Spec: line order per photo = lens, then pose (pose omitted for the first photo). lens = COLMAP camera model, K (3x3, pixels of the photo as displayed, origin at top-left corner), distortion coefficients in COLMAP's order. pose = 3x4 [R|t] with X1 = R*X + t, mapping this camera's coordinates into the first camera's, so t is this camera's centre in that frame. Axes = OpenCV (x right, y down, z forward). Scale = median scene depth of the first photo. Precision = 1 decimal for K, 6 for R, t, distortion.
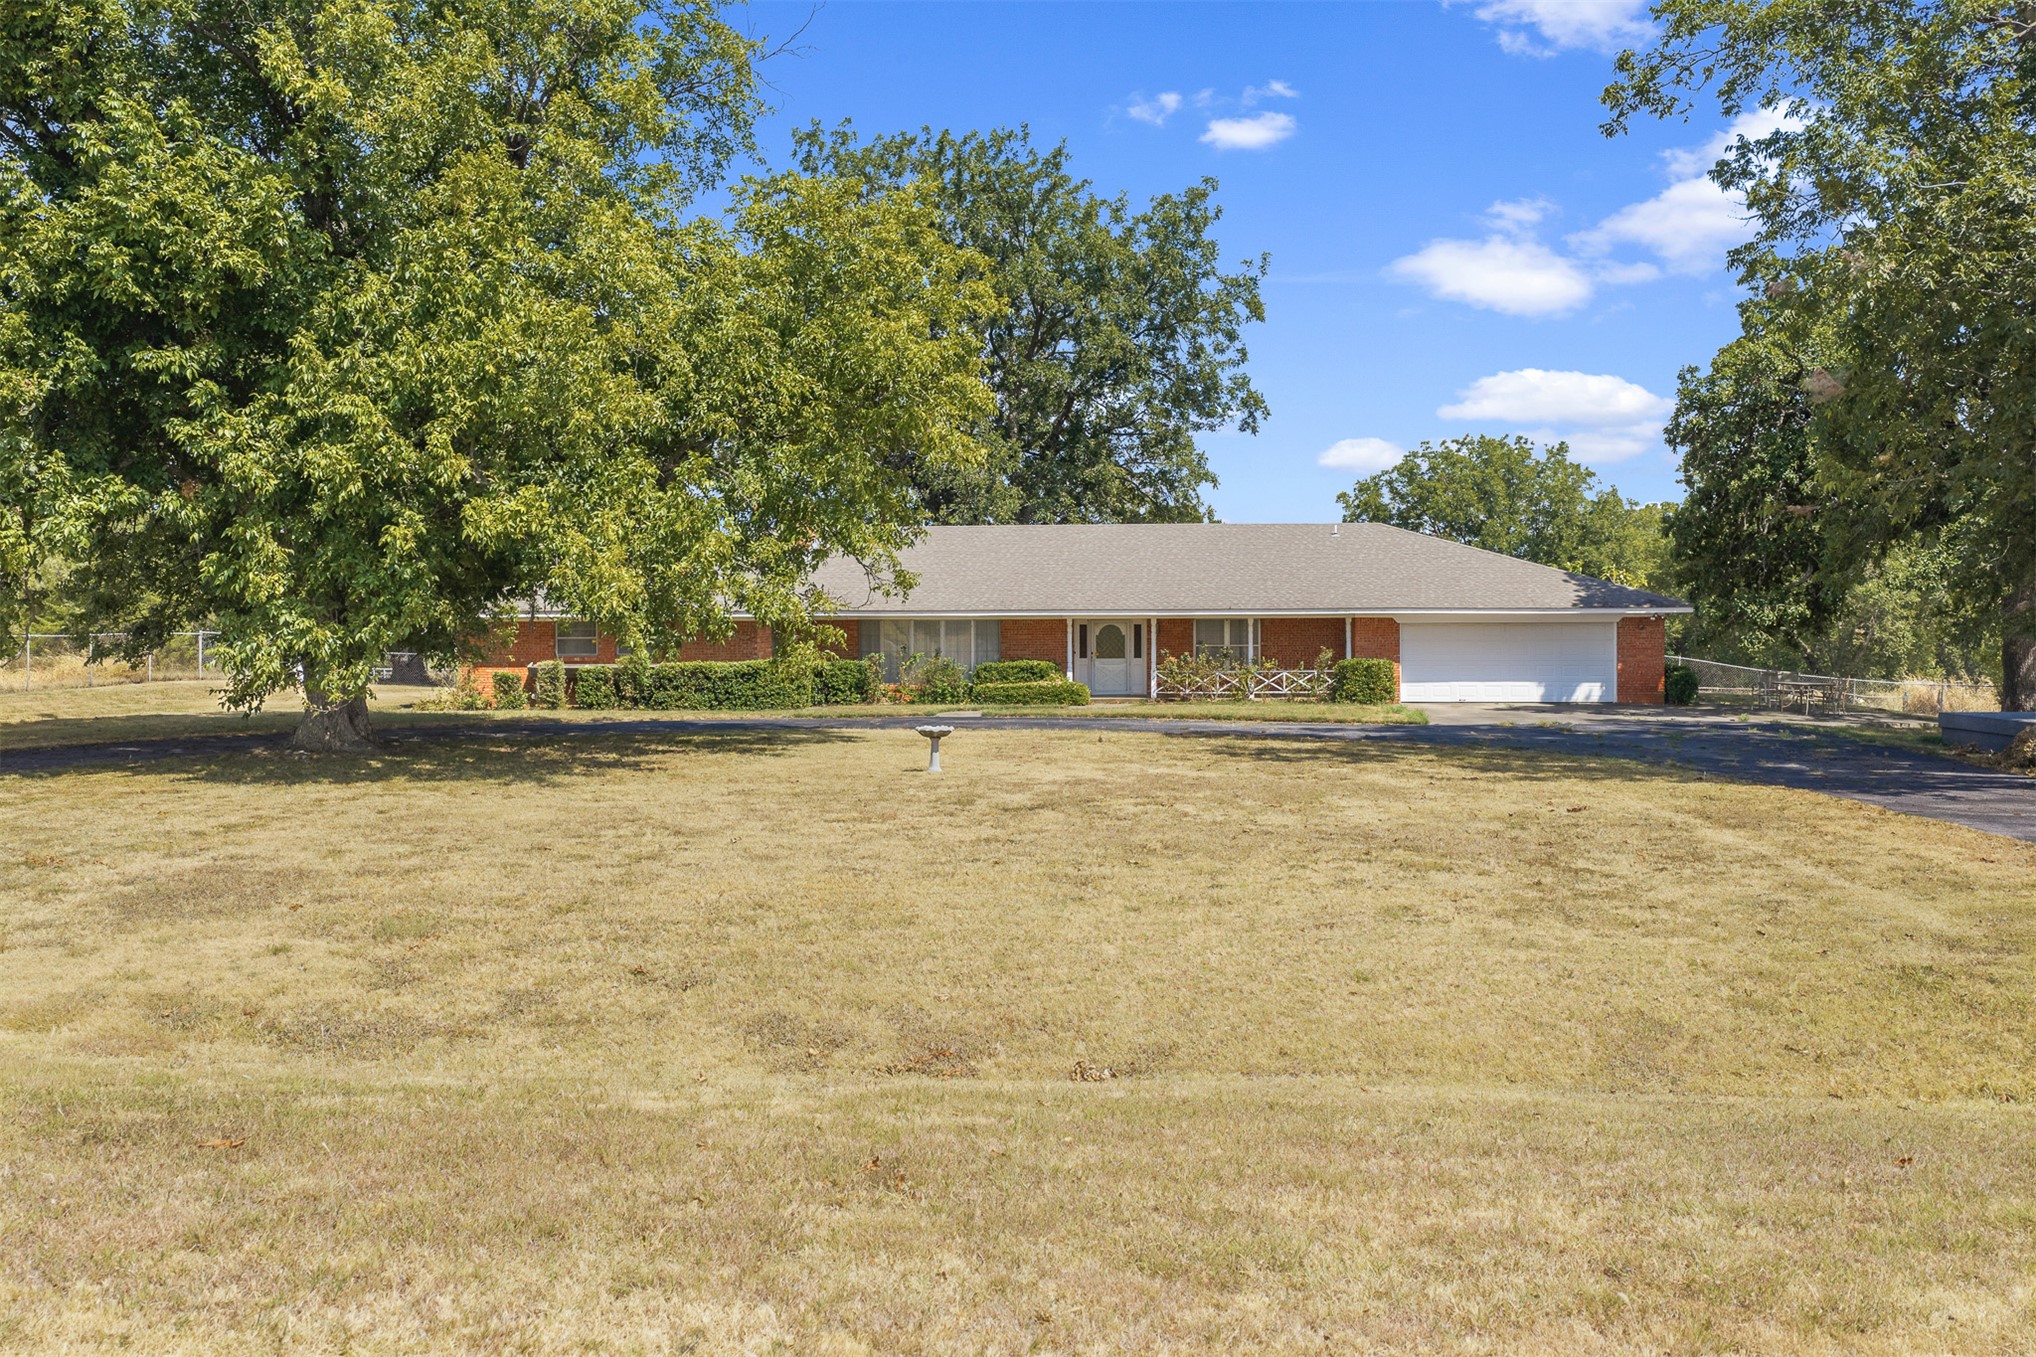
lens RADIAL K [[1699.7, 0, 988.0], [0, 1699.7, 687.4], [0, 0, 1]] dist [0.001276, -0.001104]
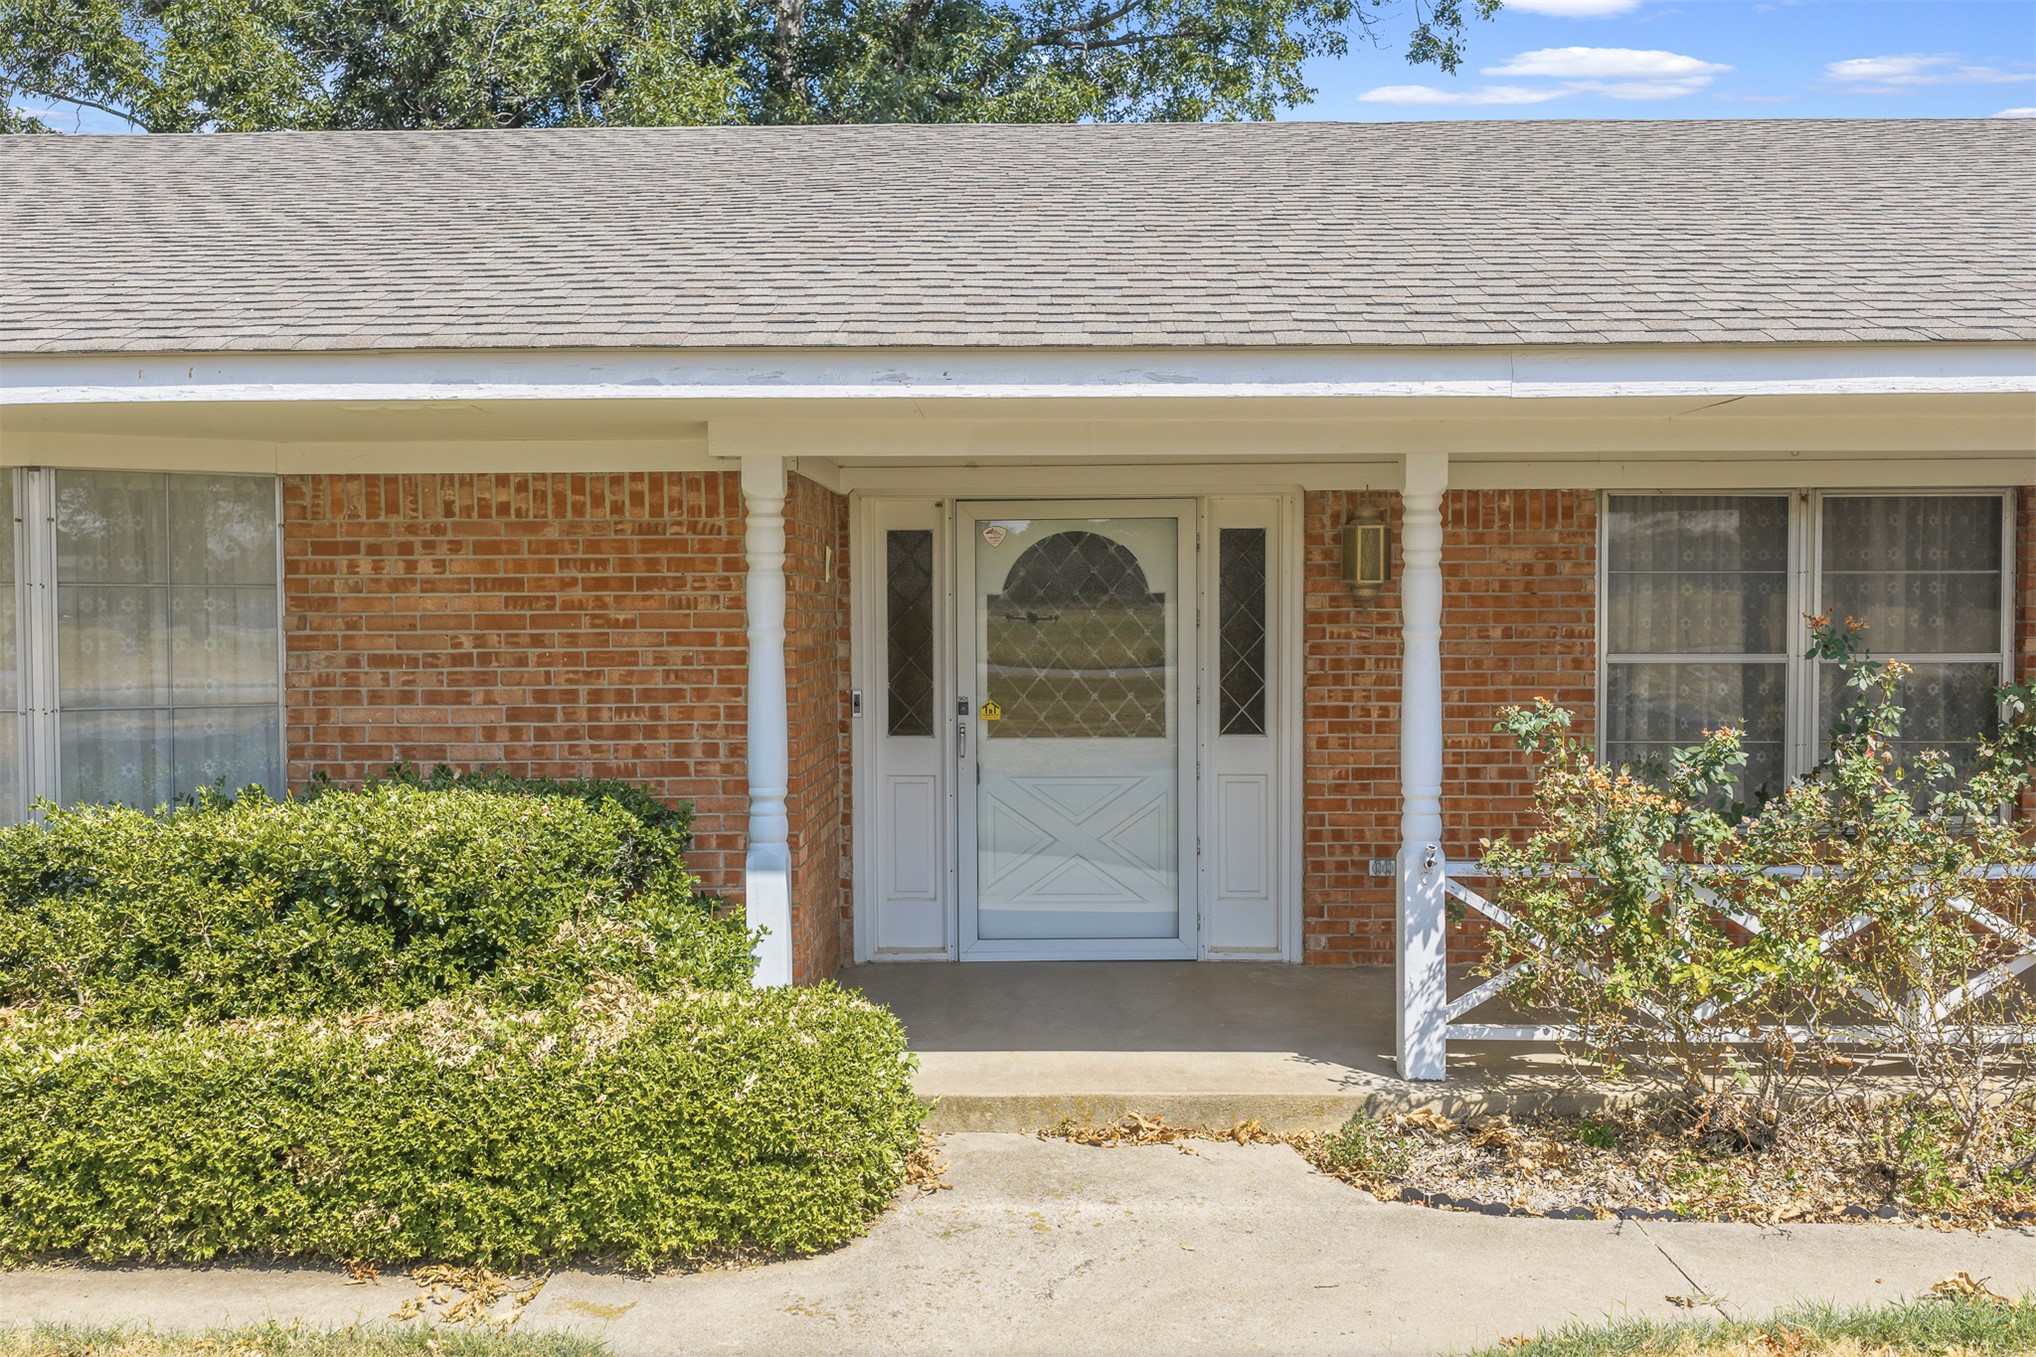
lens RADIAL K [[1720.3, 0, 1029.3], [0, 1720.3, 672.4], [0, 0, 1]] dist [0.006170, -0.013180]
pose [[0.998257, -0.000656, 0.059021, 0.047069], [0.000780, 0.999998, -0.002082, -0.018795], [-0.059020, 0.002124, 0.998255, 0.684026]]
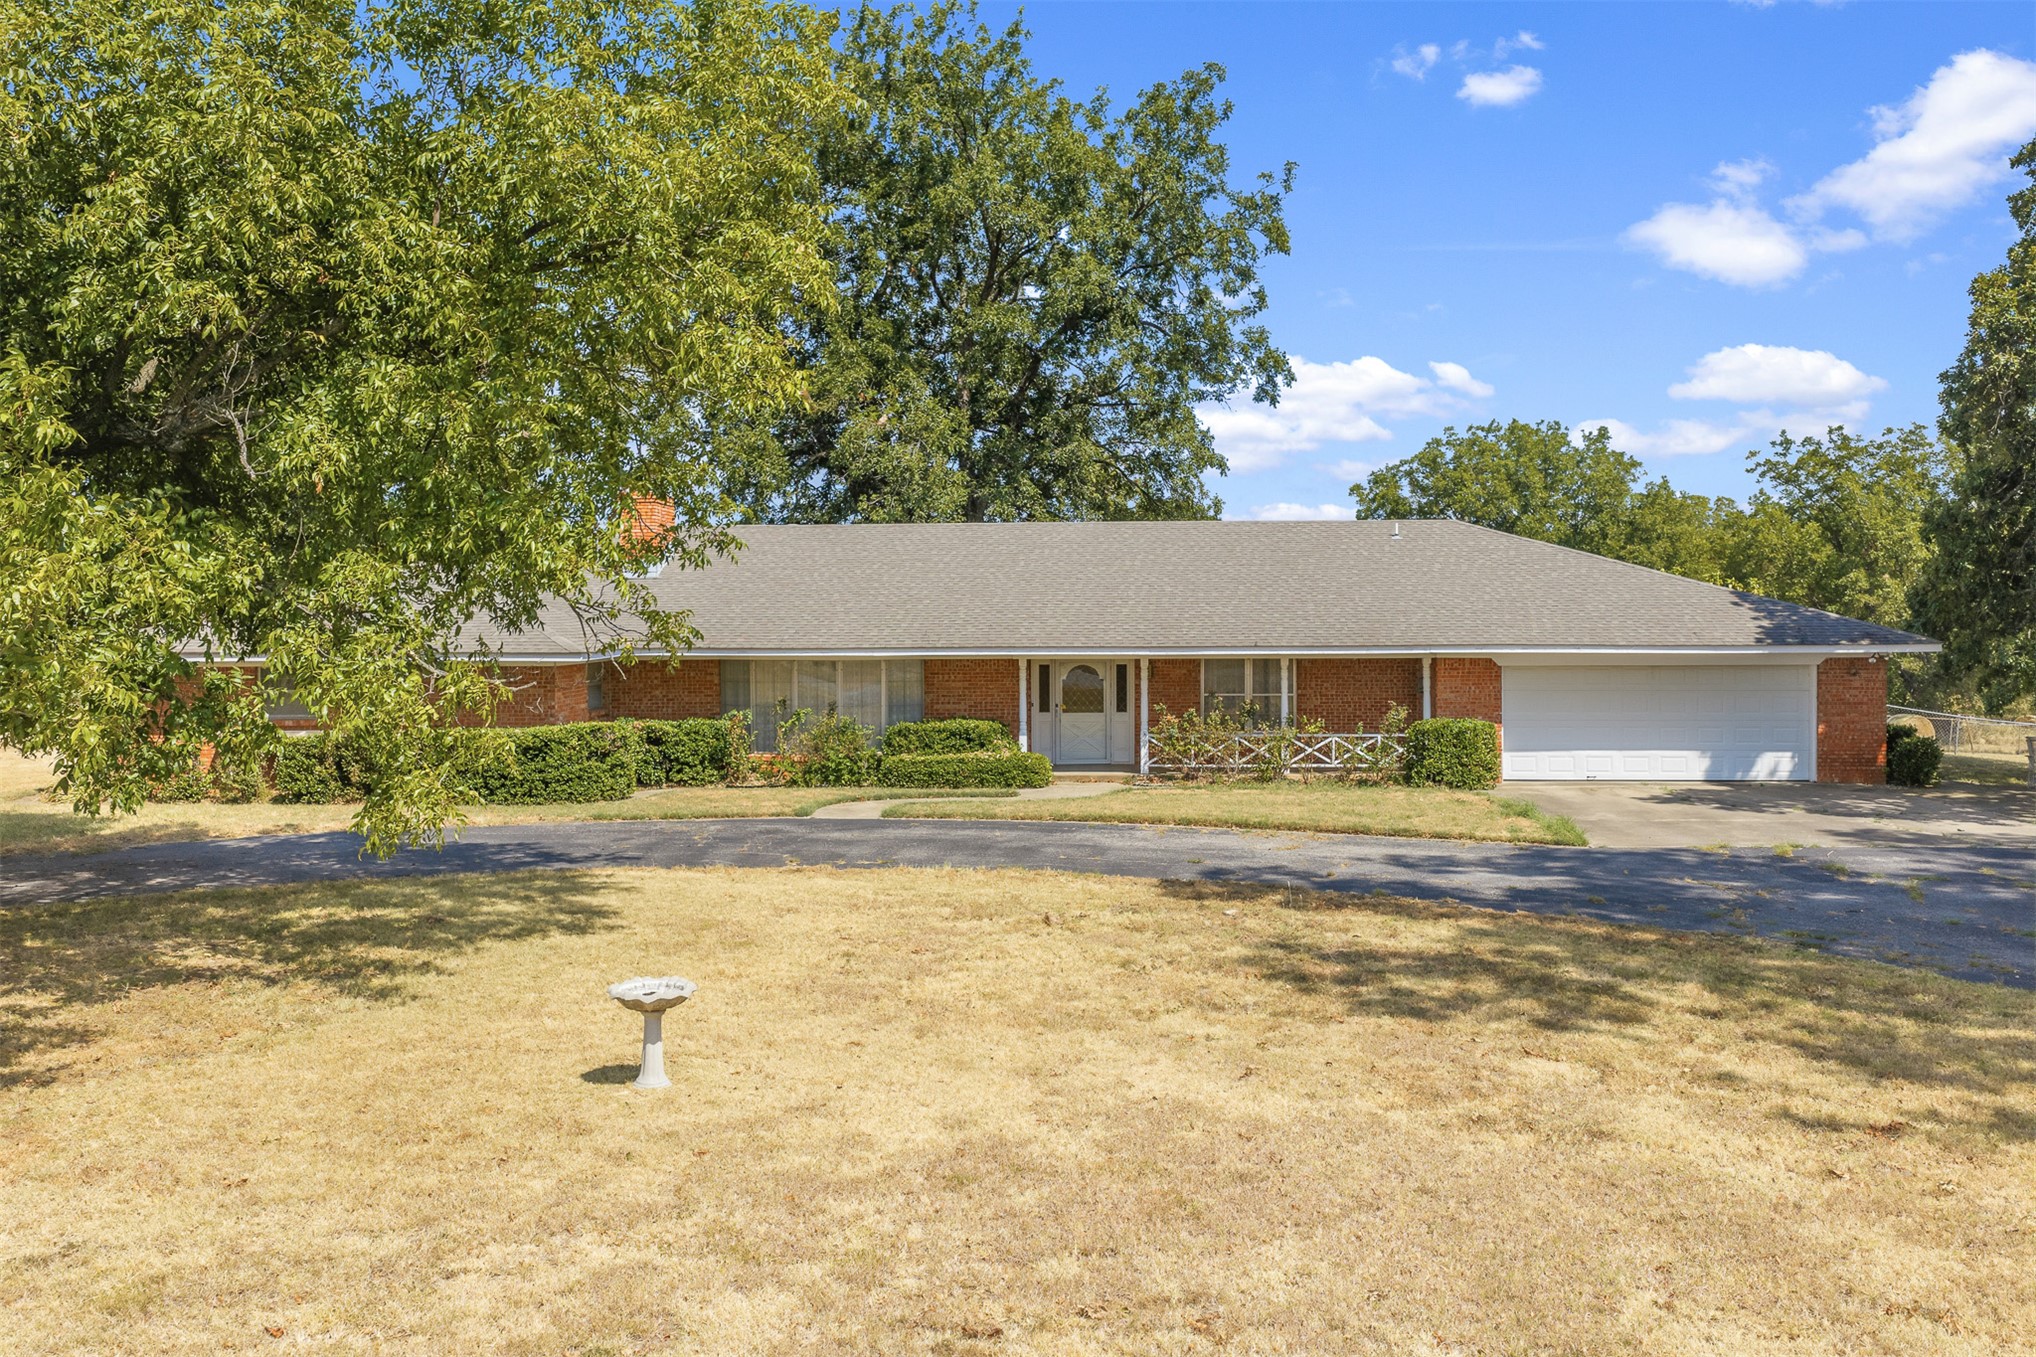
lens RADIAL K [[1720.3, 0, 1029.3], [0, 1720.3, 672.4], [0, 0, 1]] dist [0.006170, -0.013180]
pose [[0.999576, -0.002896, 0.028965, 0.023881], [0.003105, 0.999970, -0.007152, -0.023477], [-0.028944, 0.007239, 0.999555, 0.236095]]
